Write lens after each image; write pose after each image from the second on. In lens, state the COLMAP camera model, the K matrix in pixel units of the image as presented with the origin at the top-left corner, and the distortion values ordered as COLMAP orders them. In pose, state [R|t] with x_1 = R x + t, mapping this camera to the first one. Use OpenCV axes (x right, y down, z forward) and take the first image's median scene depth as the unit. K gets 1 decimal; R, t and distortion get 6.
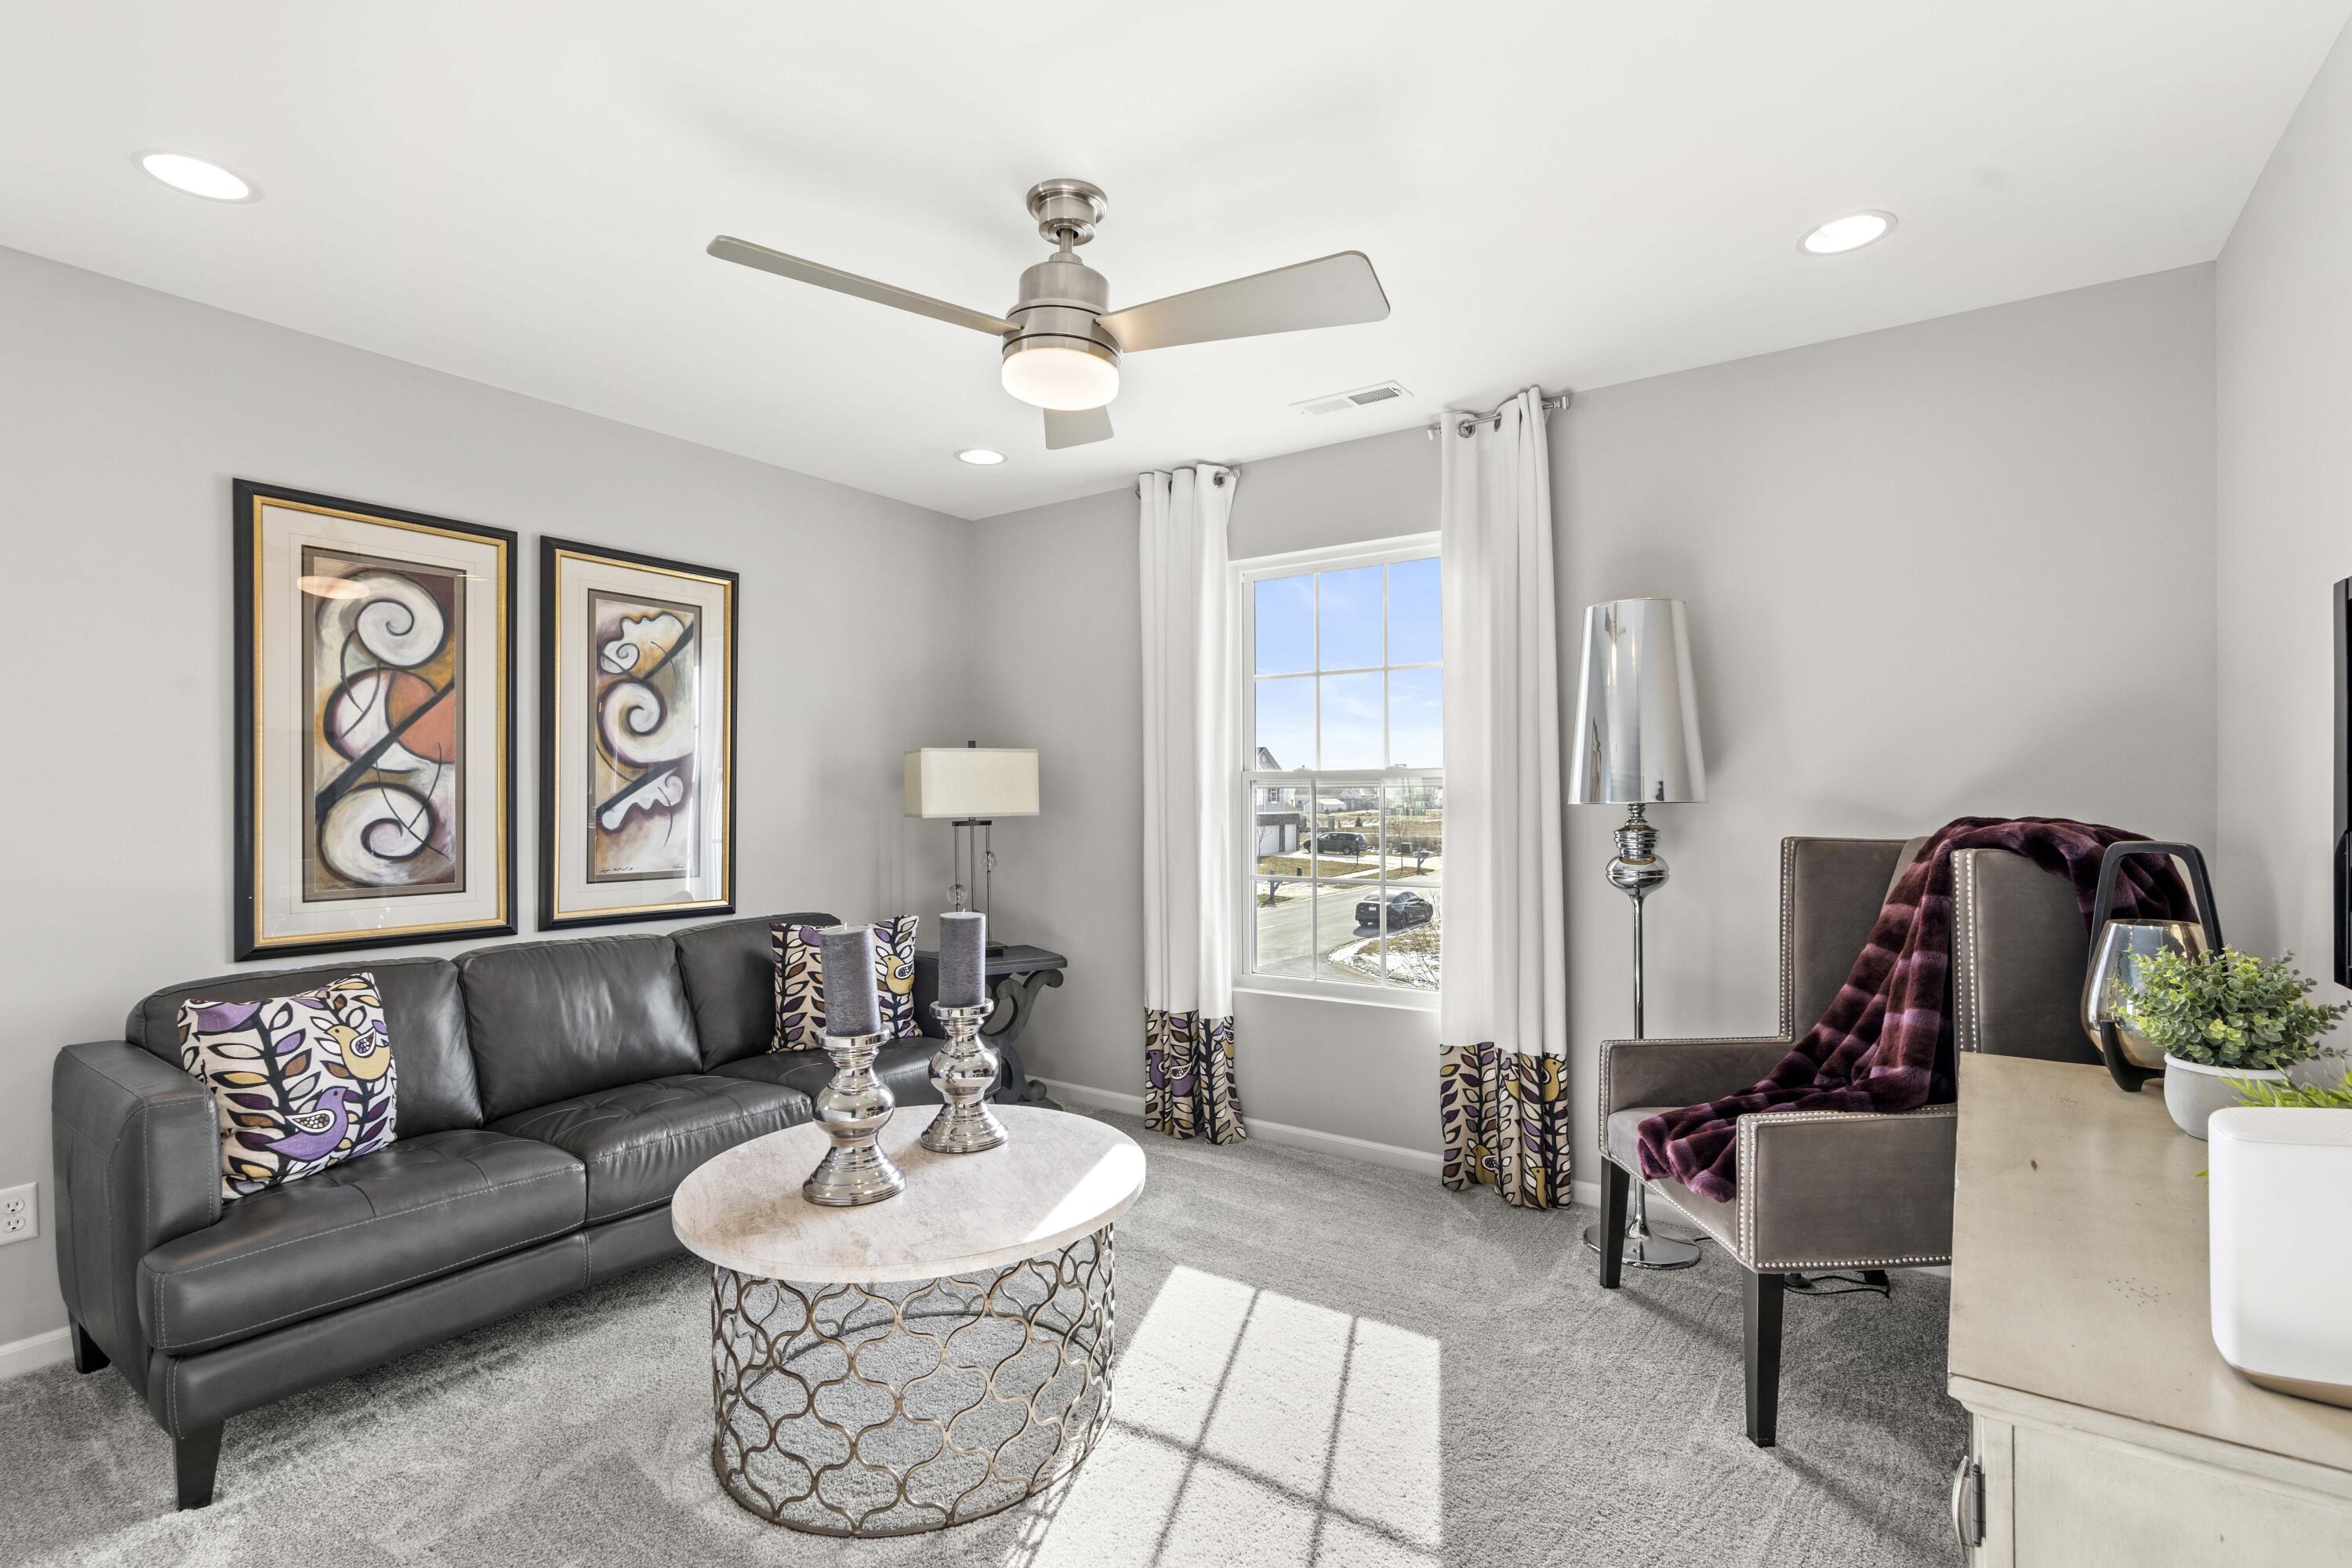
lens RADIAL K [[1054.0, 0, 1181.6], [0, 1054.0, 785.3], [0, 0, 1]] dist [-0.001460, 0.000938]
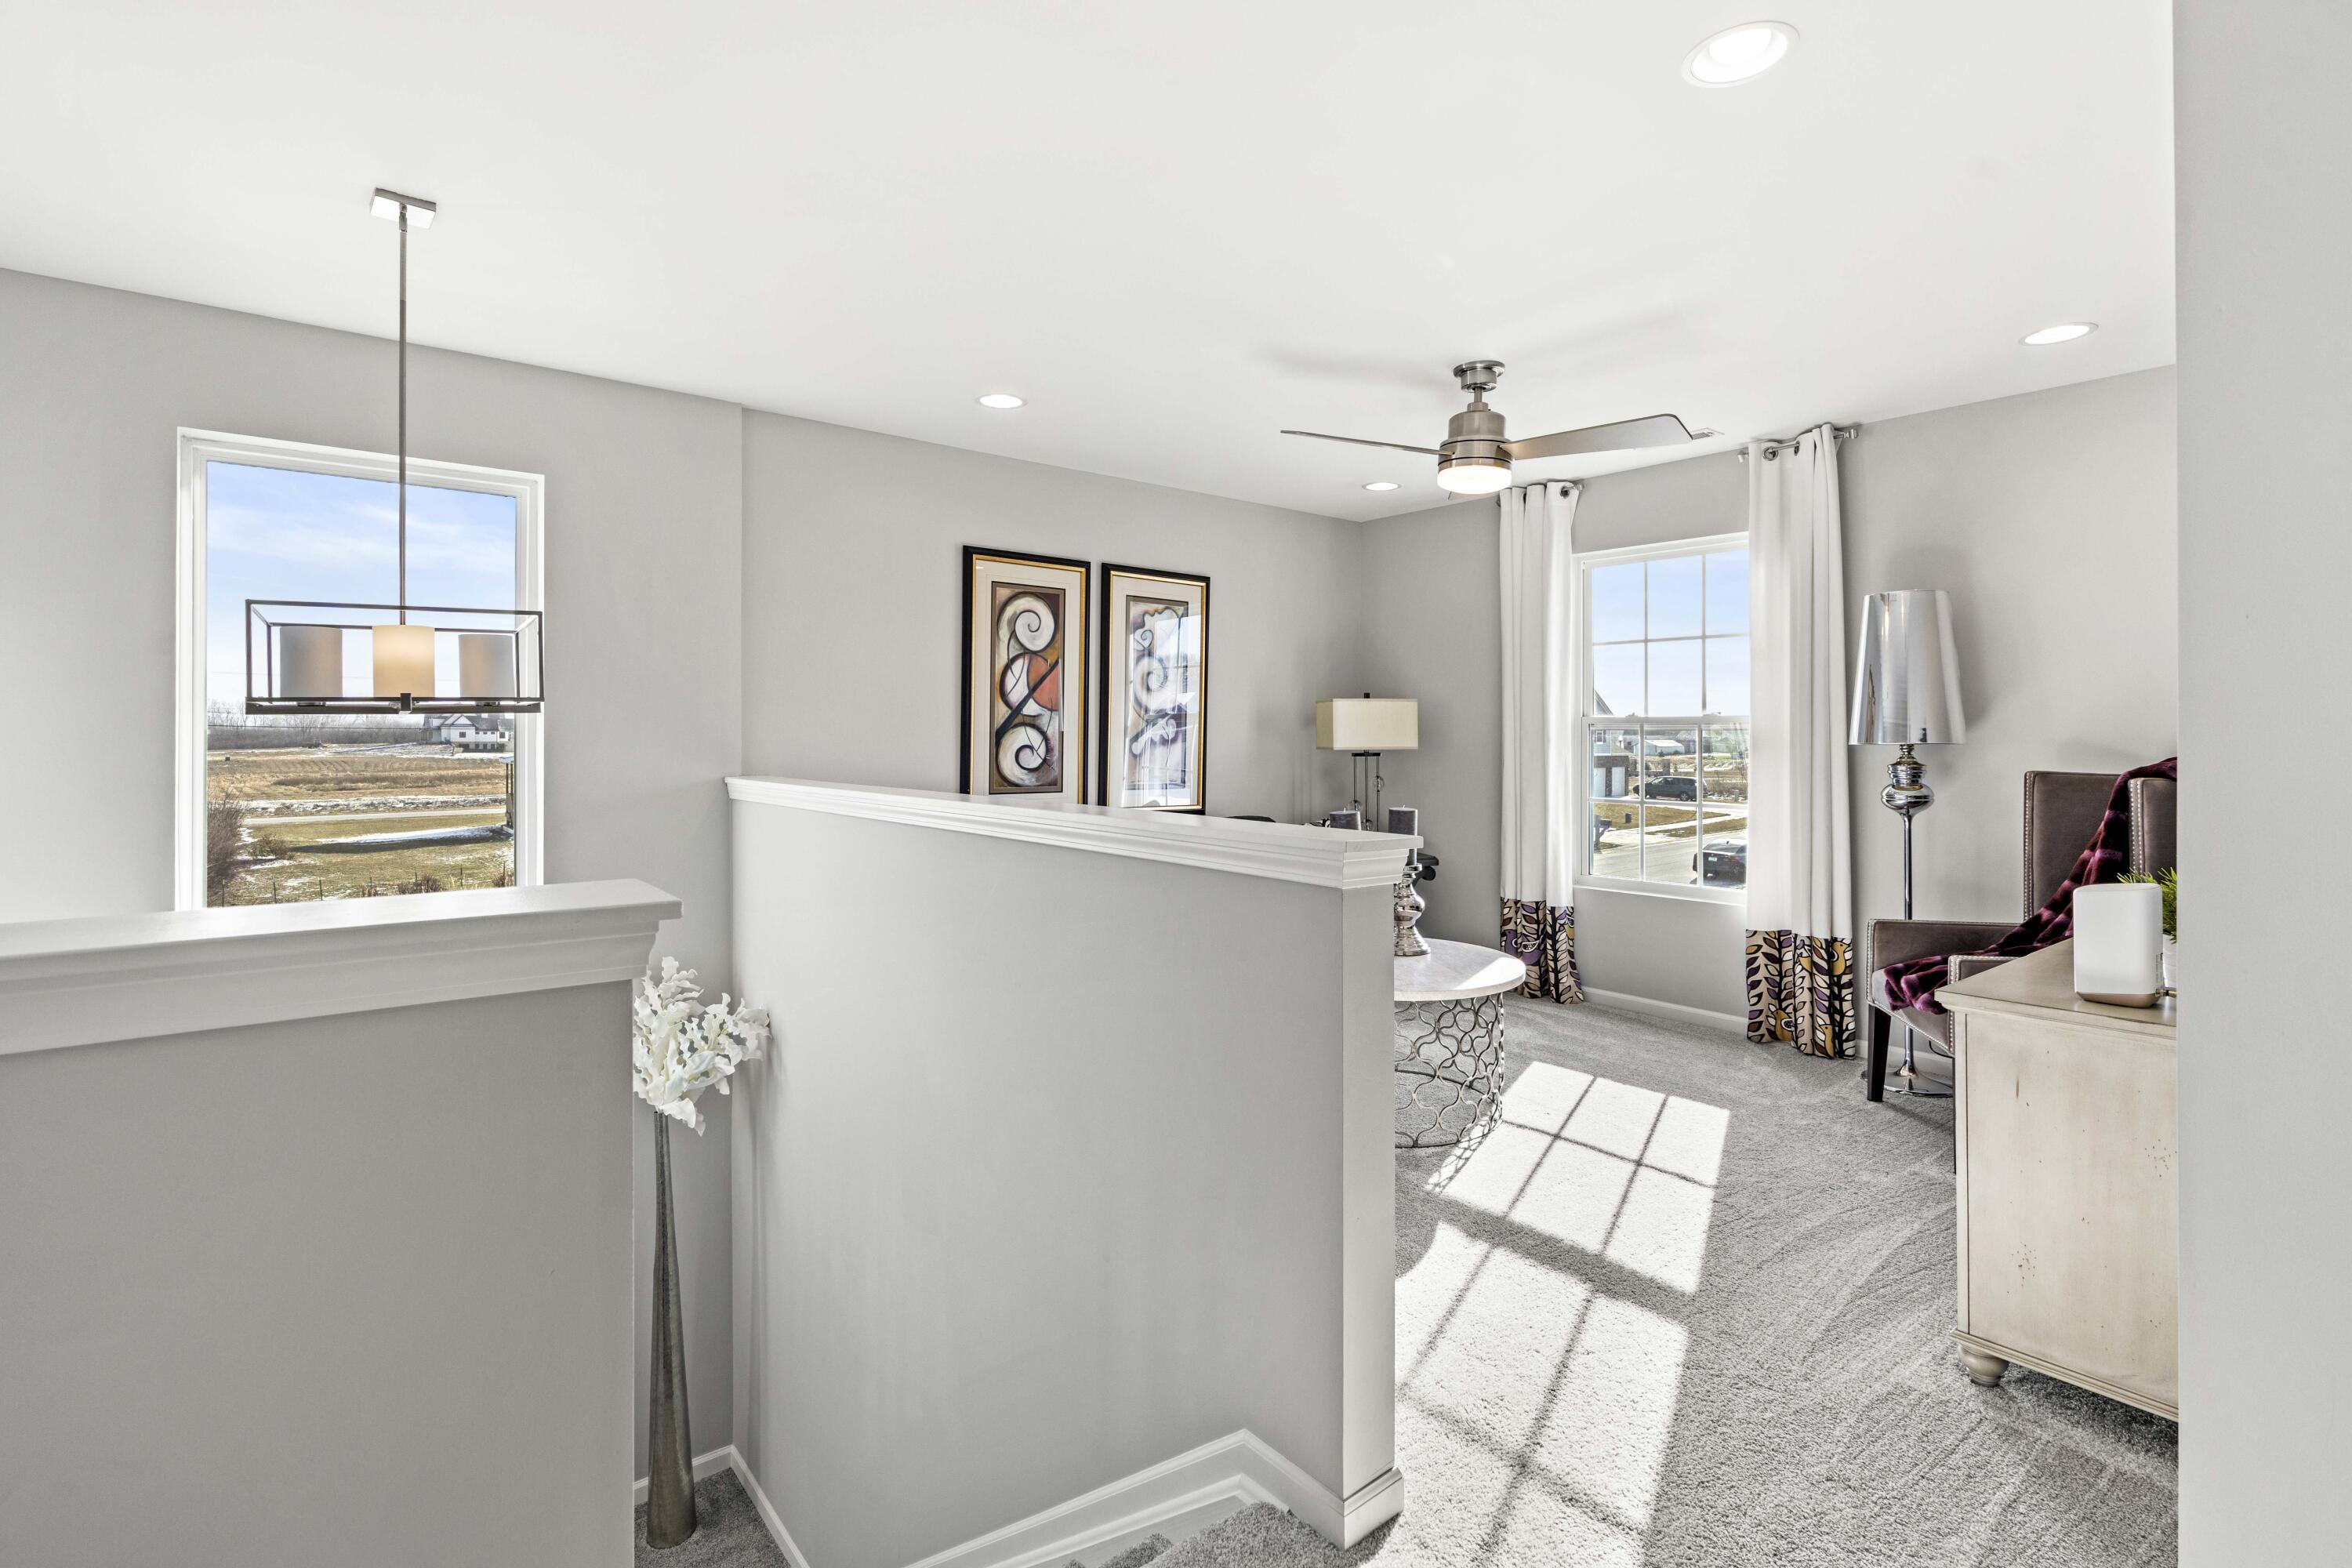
lens RADIAL K [[1054.0, 0, 1190.2], [0, 1054.0, 722.7], [0, 0, 1]] dist [-0.001460, 0.000938]
pose [[0.960045, 0.005866, -0.279784, -0.053304], [-0.006101, 0.999981, 0.000031, -0.003986], [0.279779, 0.001677, 0.960063, -0.470070]]
